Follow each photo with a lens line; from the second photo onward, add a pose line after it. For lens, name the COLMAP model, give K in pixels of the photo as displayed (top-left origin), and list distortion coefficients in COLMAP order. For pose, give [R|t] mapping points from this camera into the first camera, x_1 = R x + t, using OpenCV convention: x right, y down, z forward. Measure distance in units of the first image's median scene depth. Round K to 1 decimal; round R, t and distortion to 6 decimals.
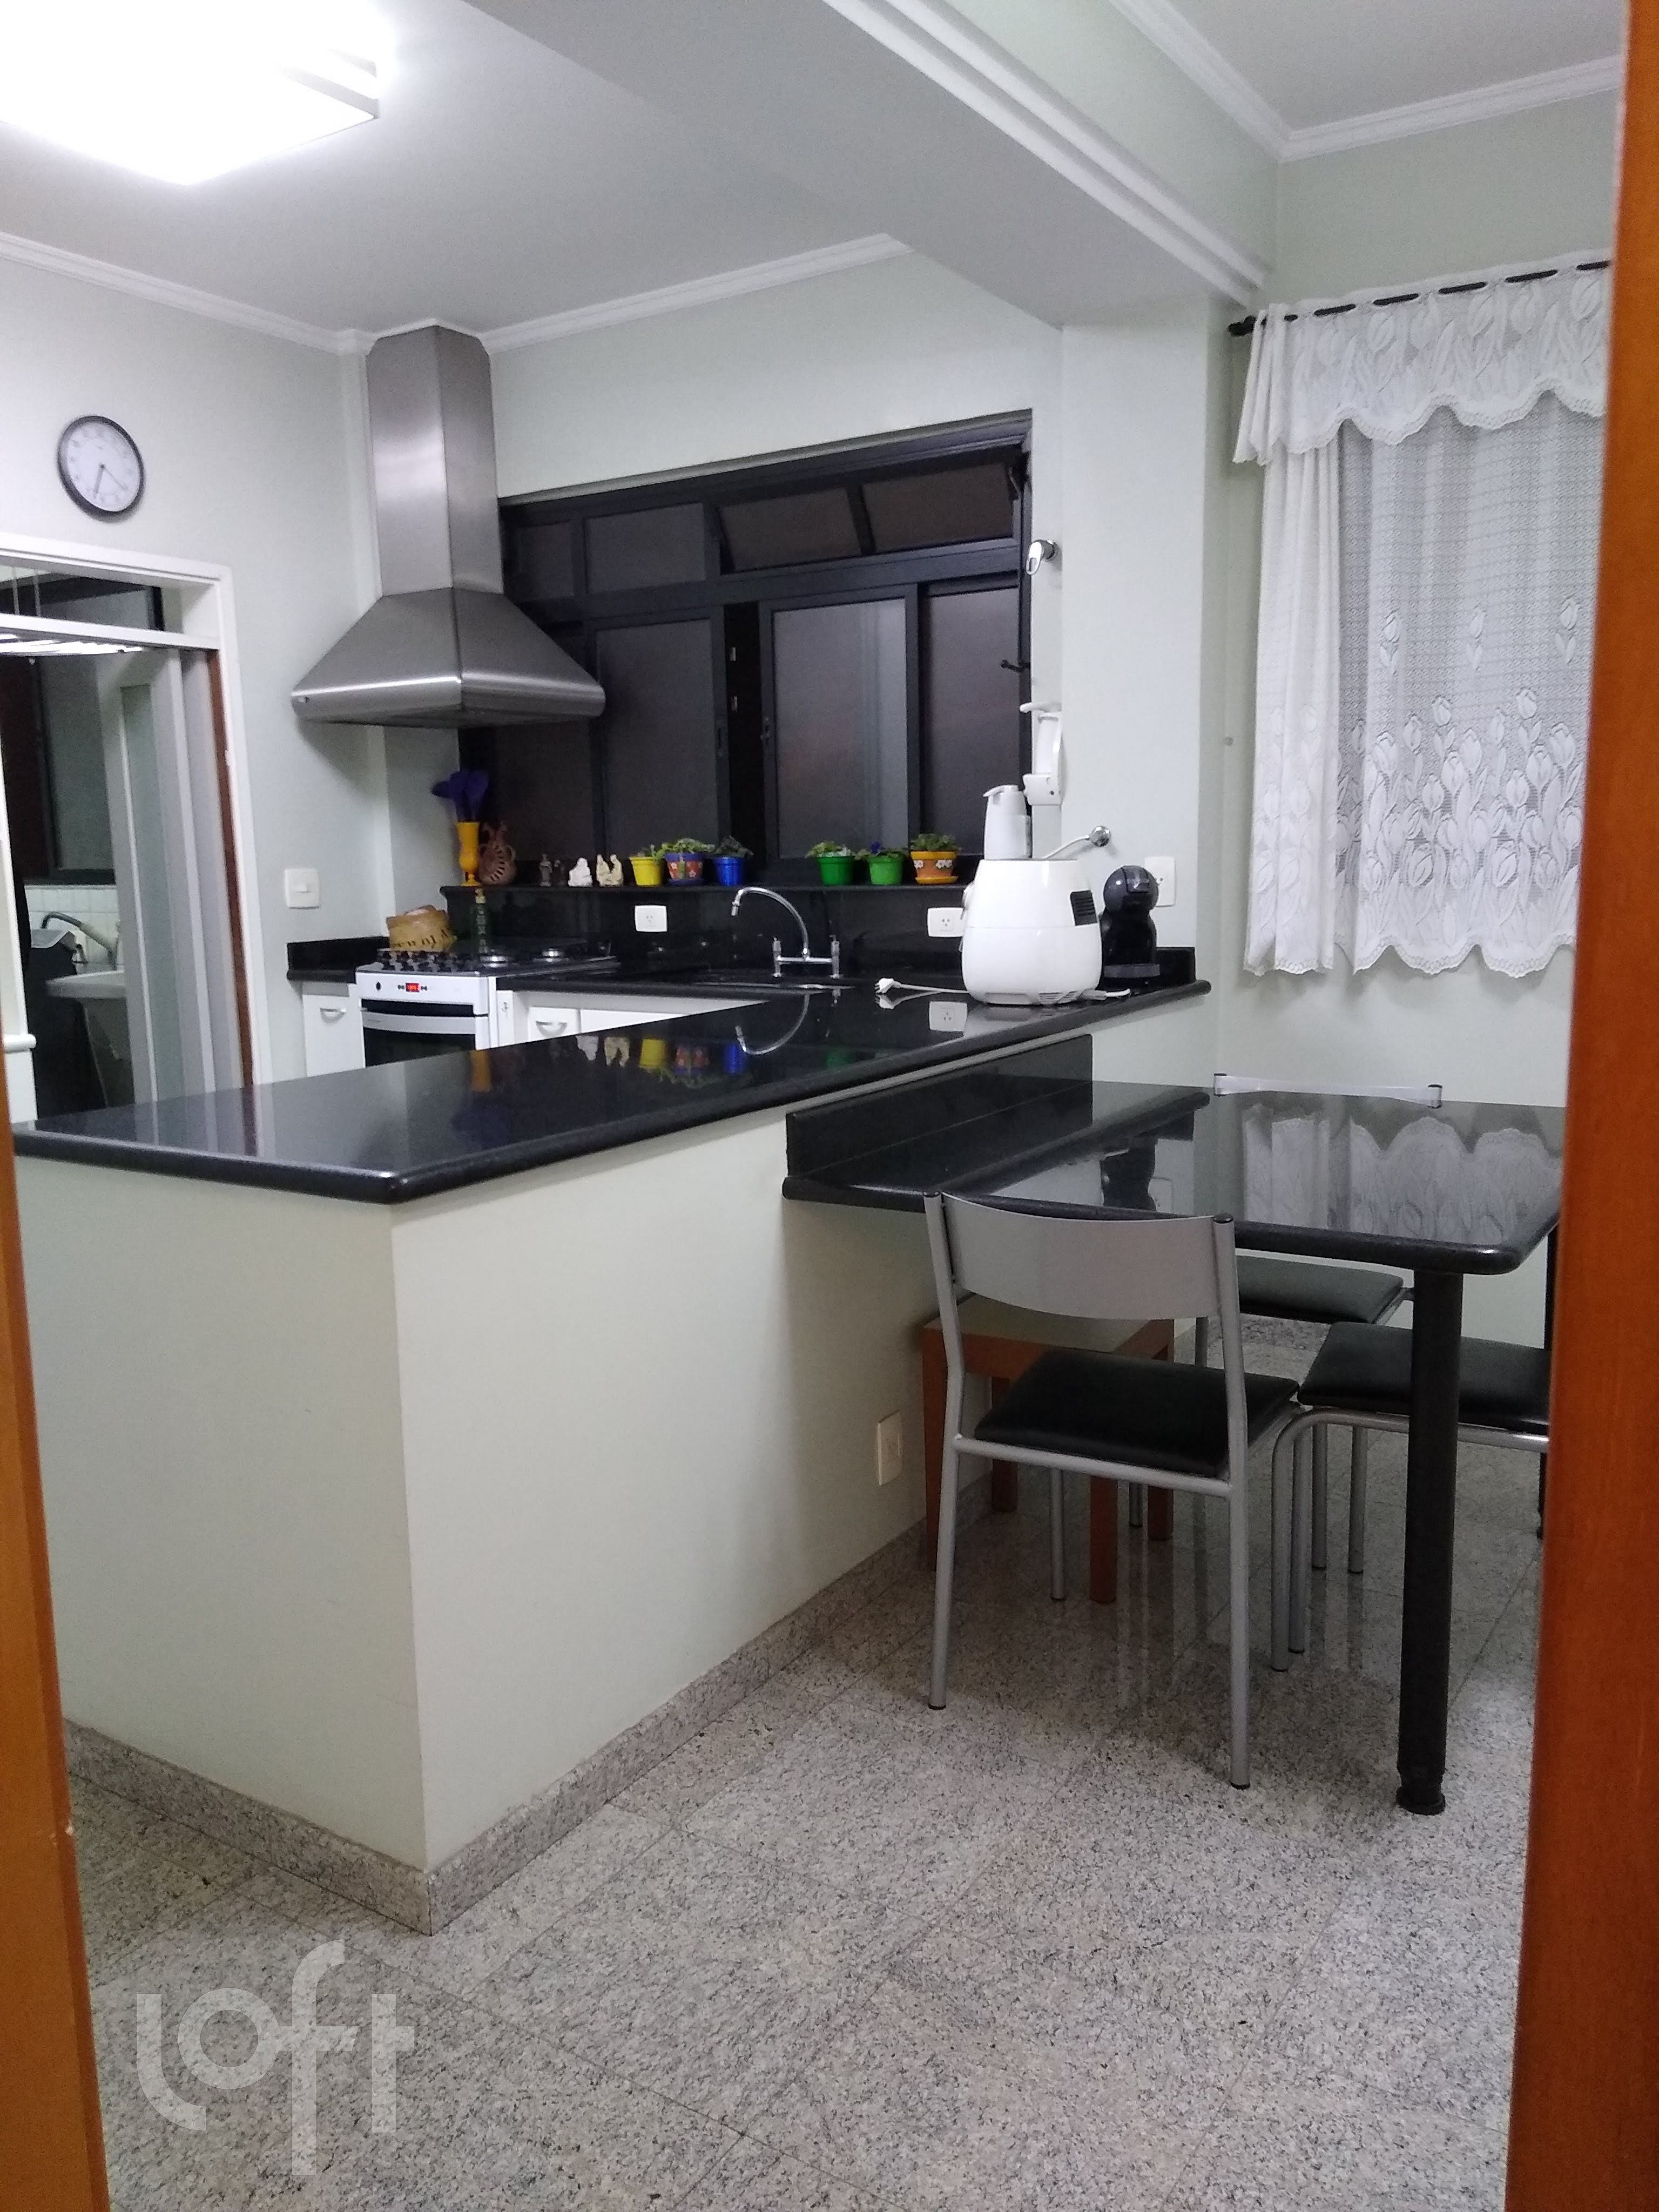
lens RADIAL K [[1705.1, 0, 821.0], [0, 1705.1, 1098.9], [0, 0, 1]] dist [0.134165, -0.226061]
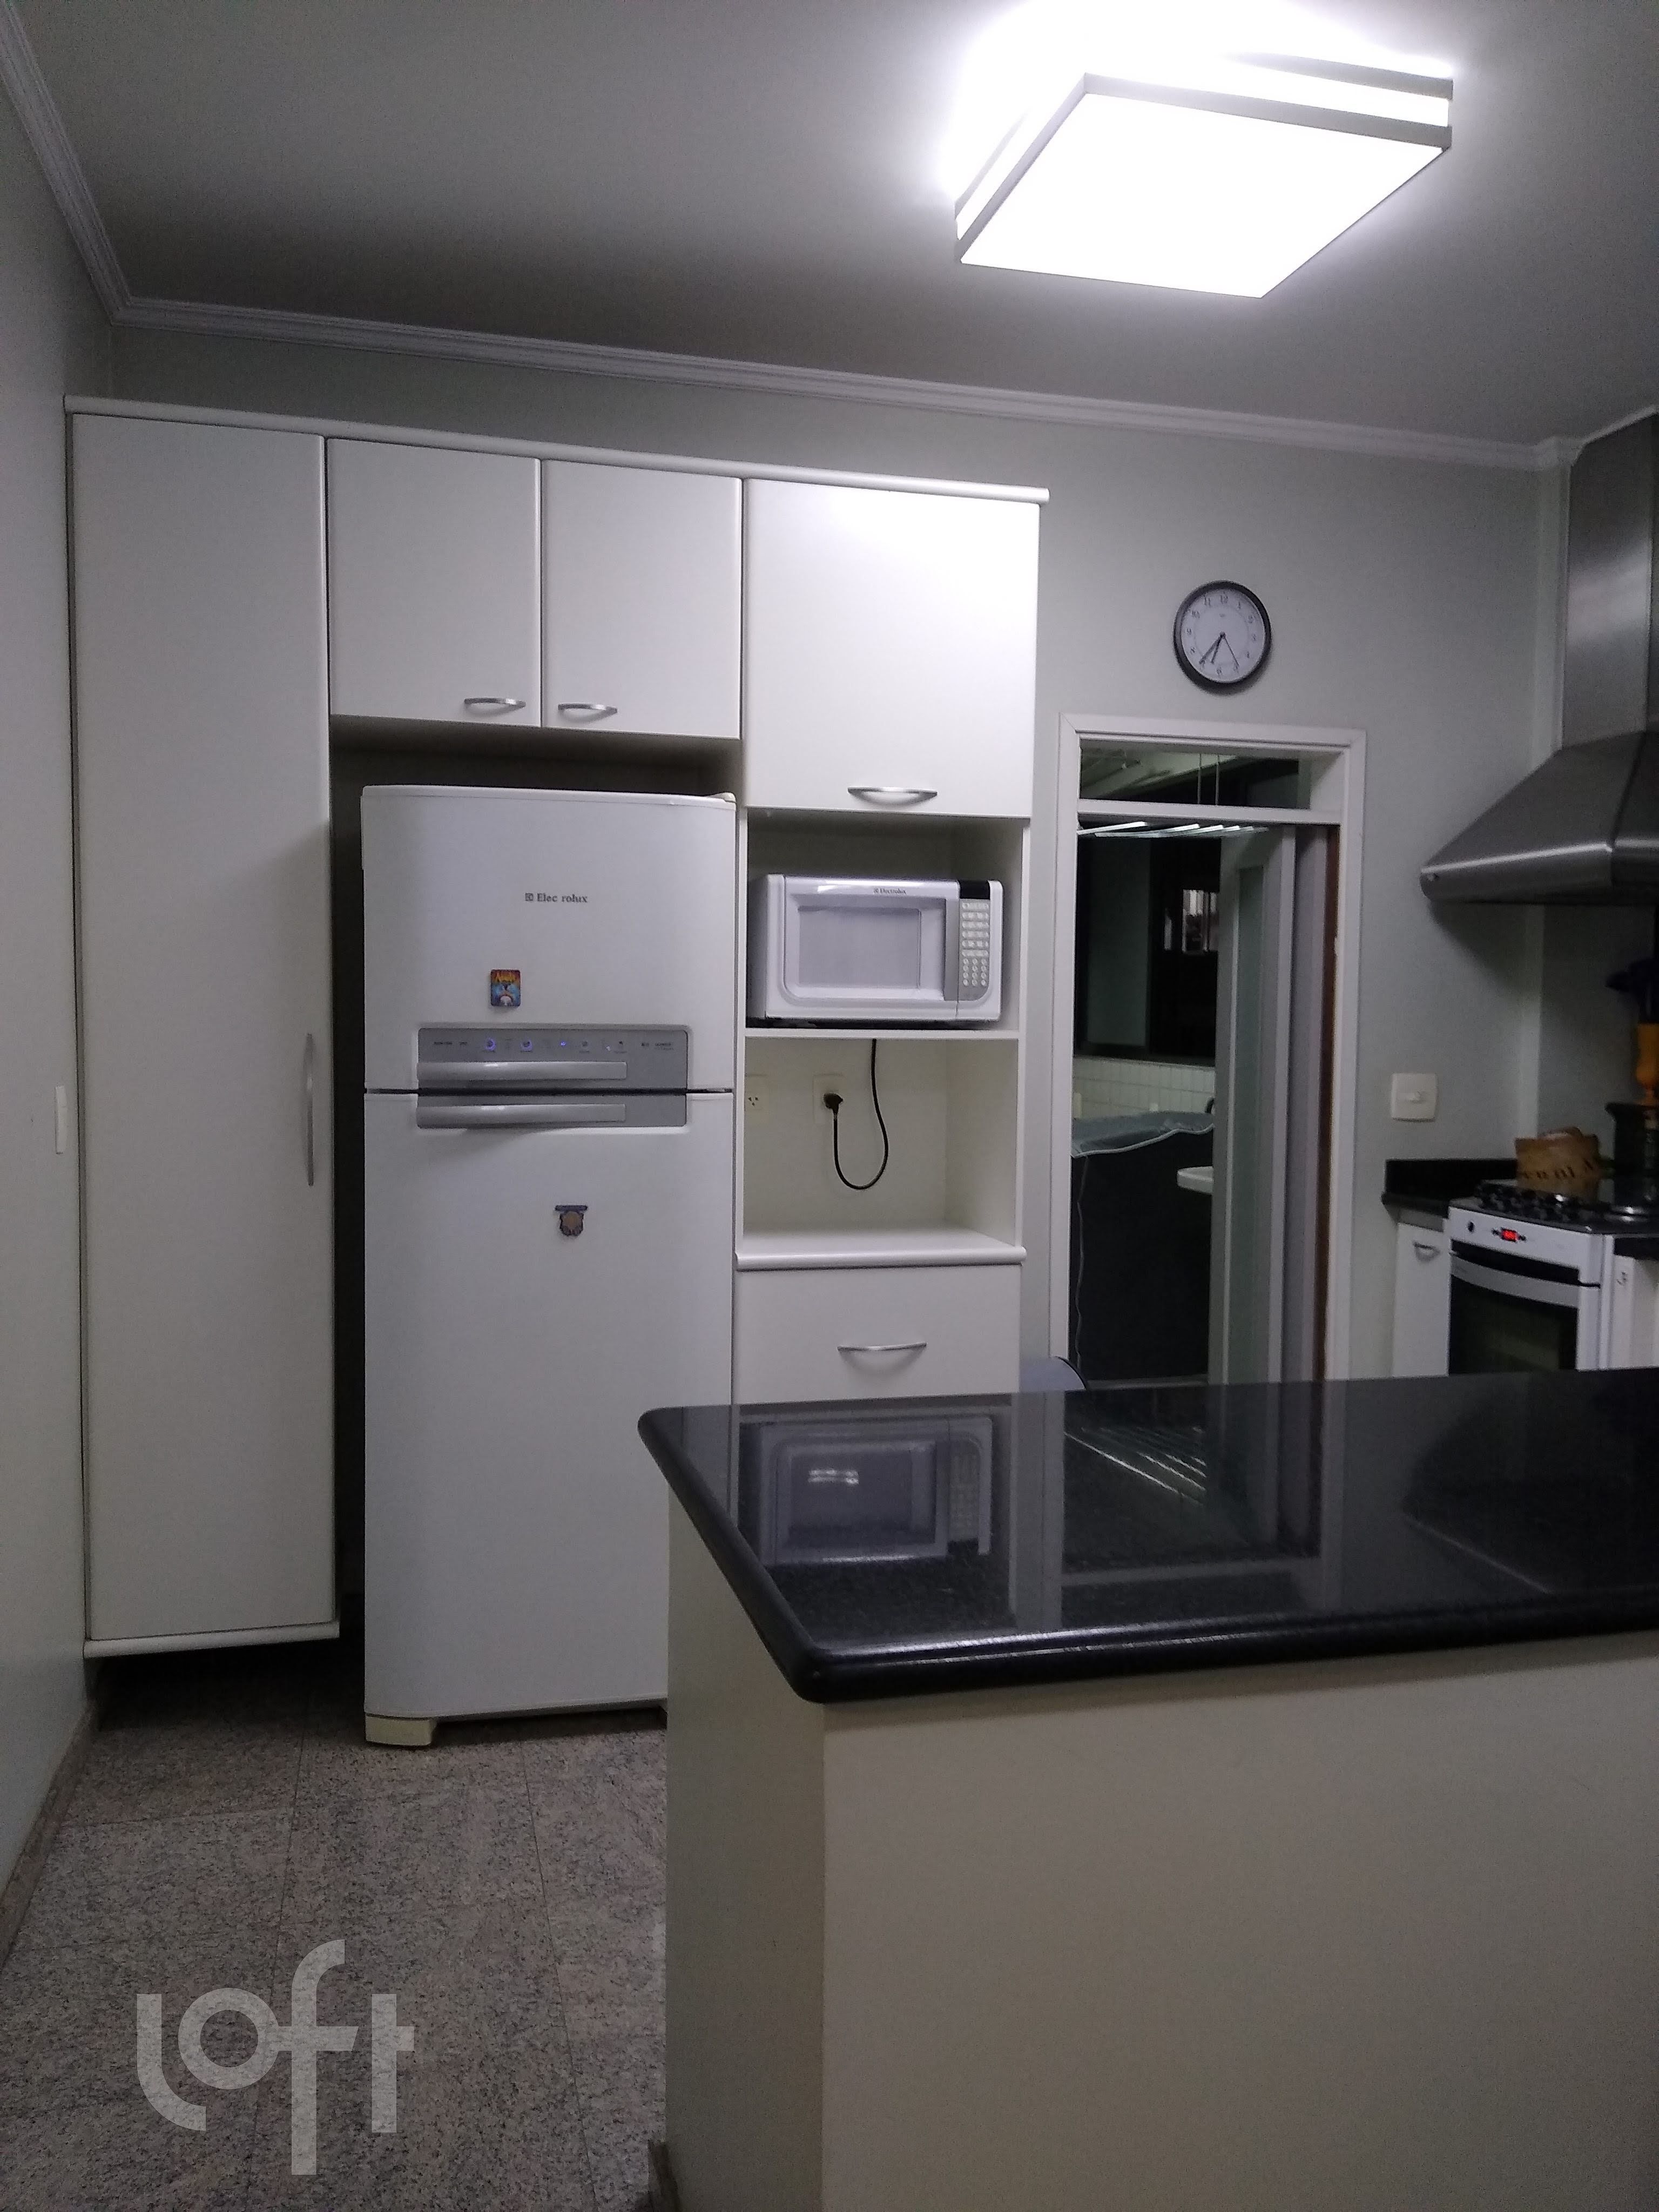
lens RADIAL K [[1705.1, 0, 821.0], [0, 1705.1, 1098.9], [0, 0, 1]] dist [0.134165, -0.226061]
pose [[0.728937, 0.070561, -0.680935, 0.064040], [-0.132884, 0.990339, -0.039629, -0.051535], [0.671560, 0.119372, 0.731271, 0.198201]]
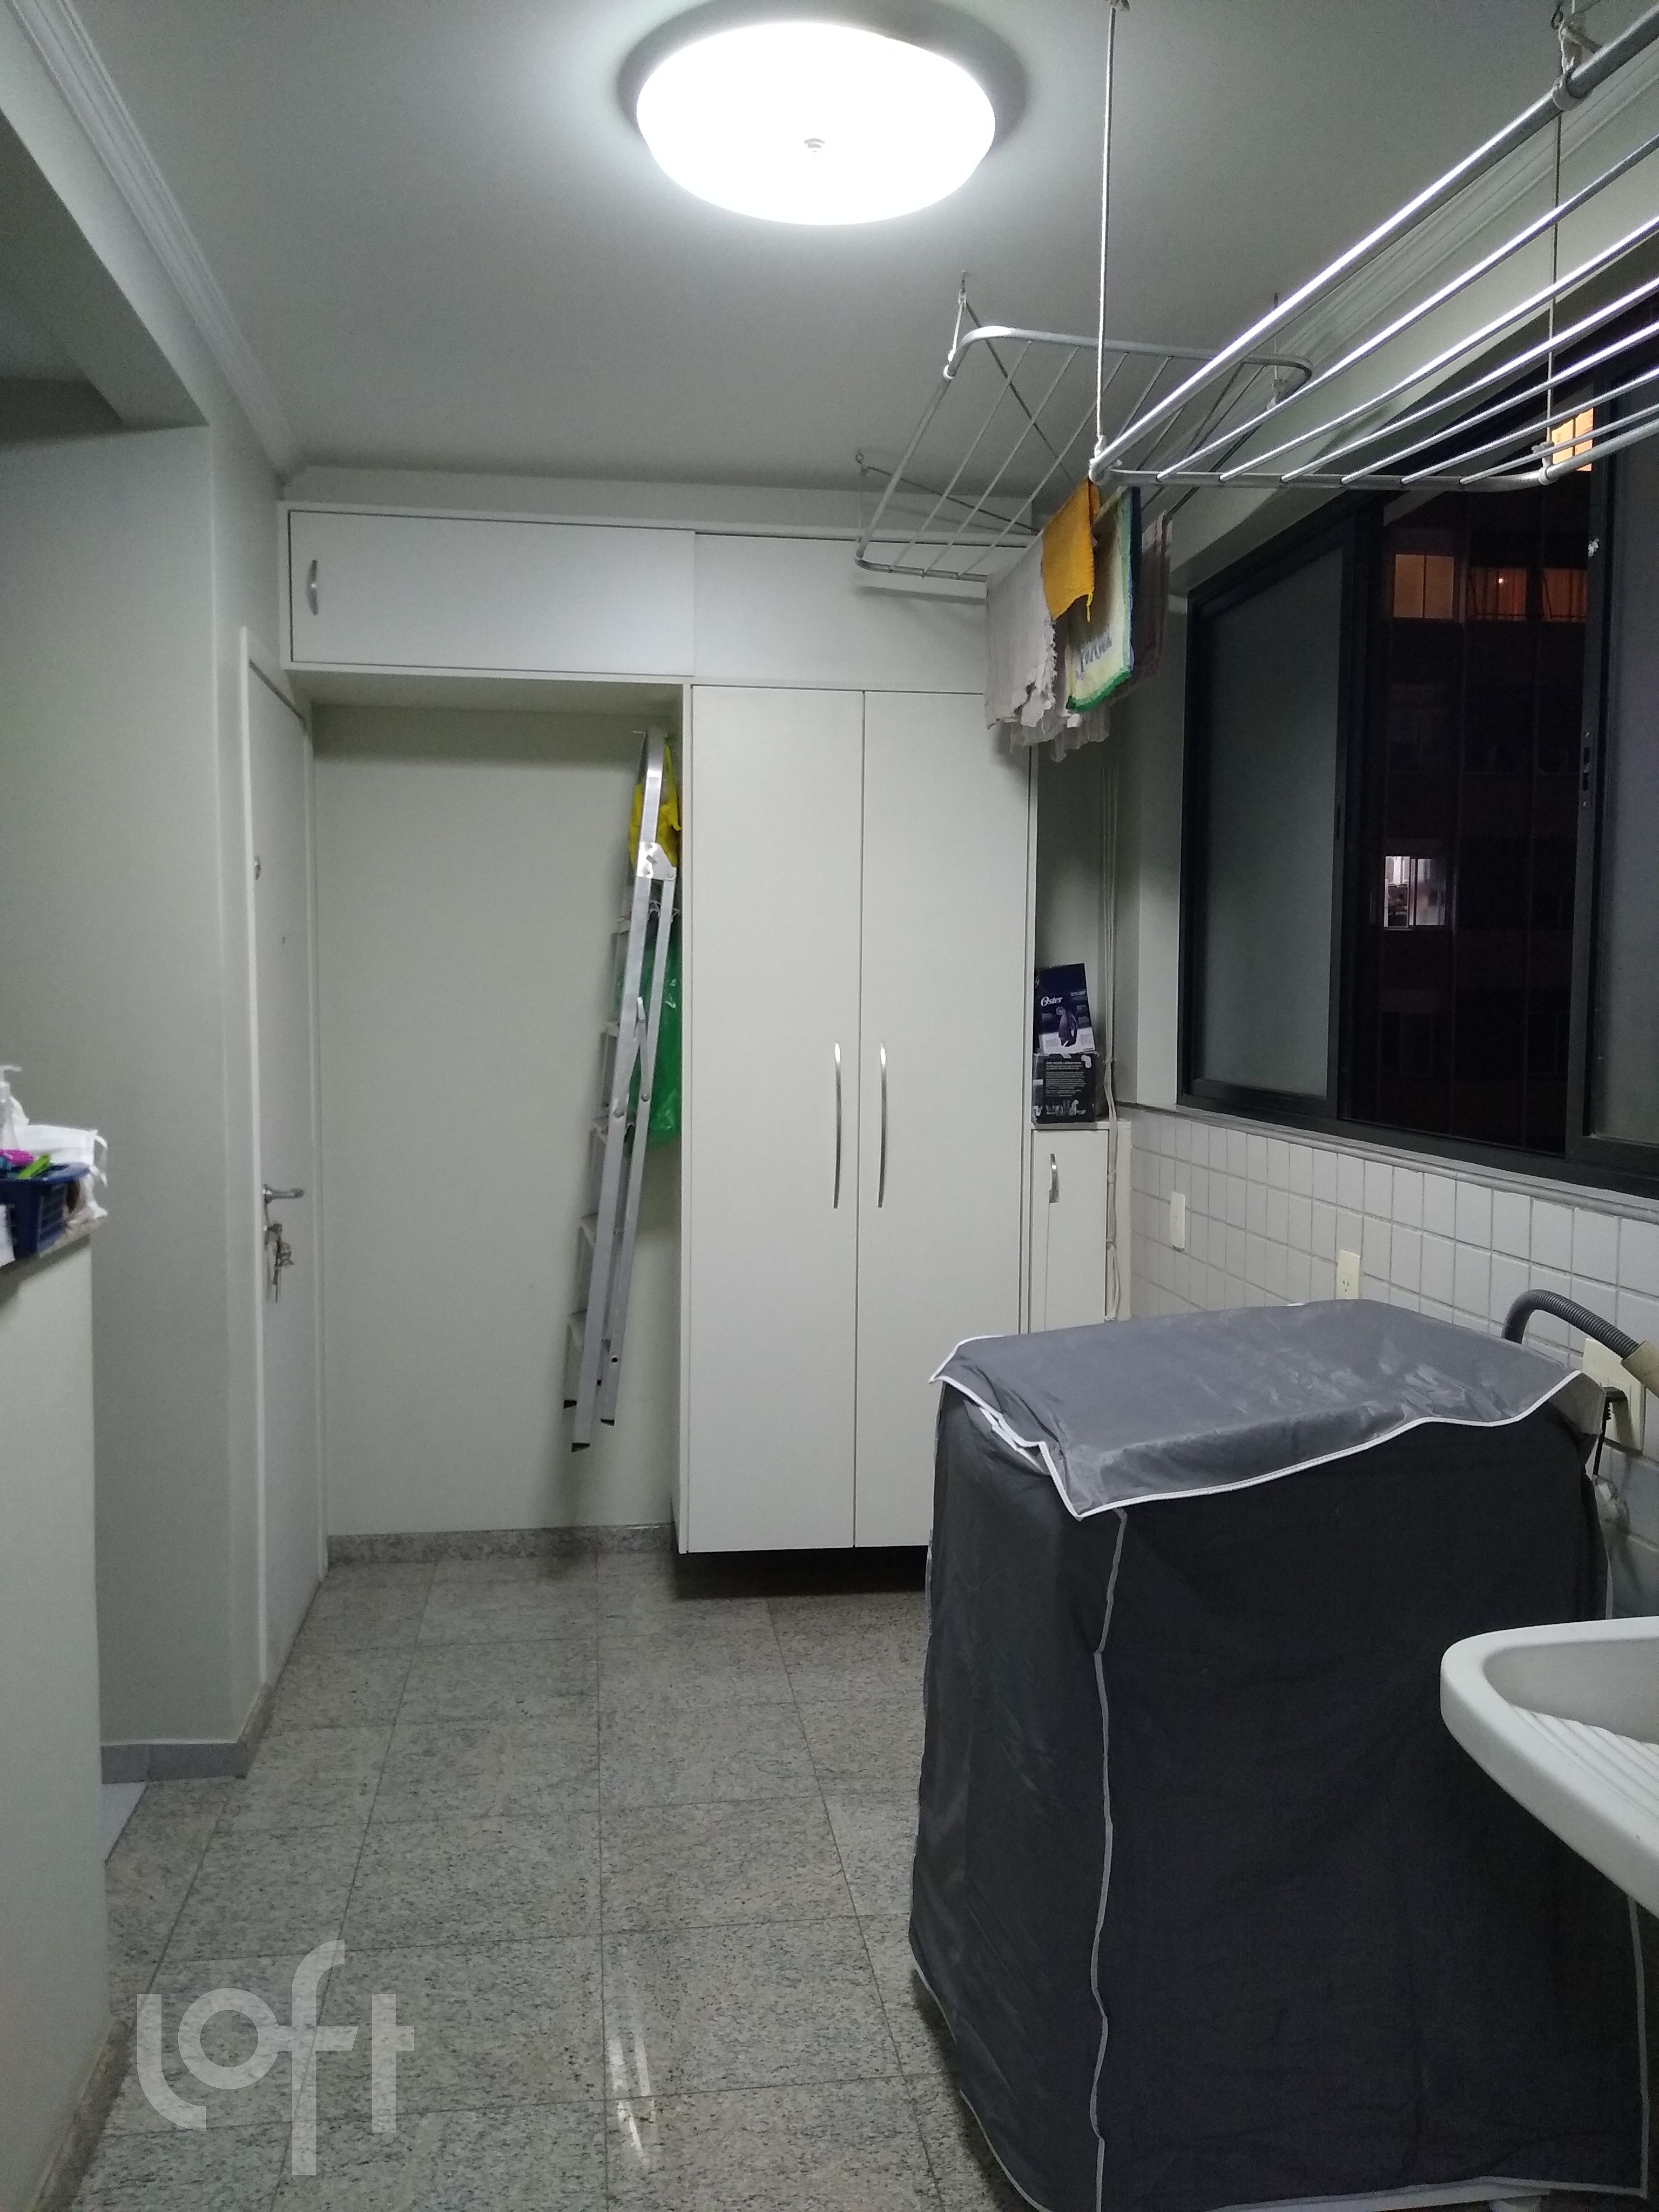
lens RADIAL K [[1705.1, 0, 821.0], [0, 1705.1, 1098.9], [0, 0, 1]] dist [0.134165, -0.226061]
pose [[0.652758, 0.074805, -0.753864, -0.217816], [-0.133520, 0.990895, -0.017287, -0.118181], [0.745707, 0.111940, 0.656803, 0.642382]]
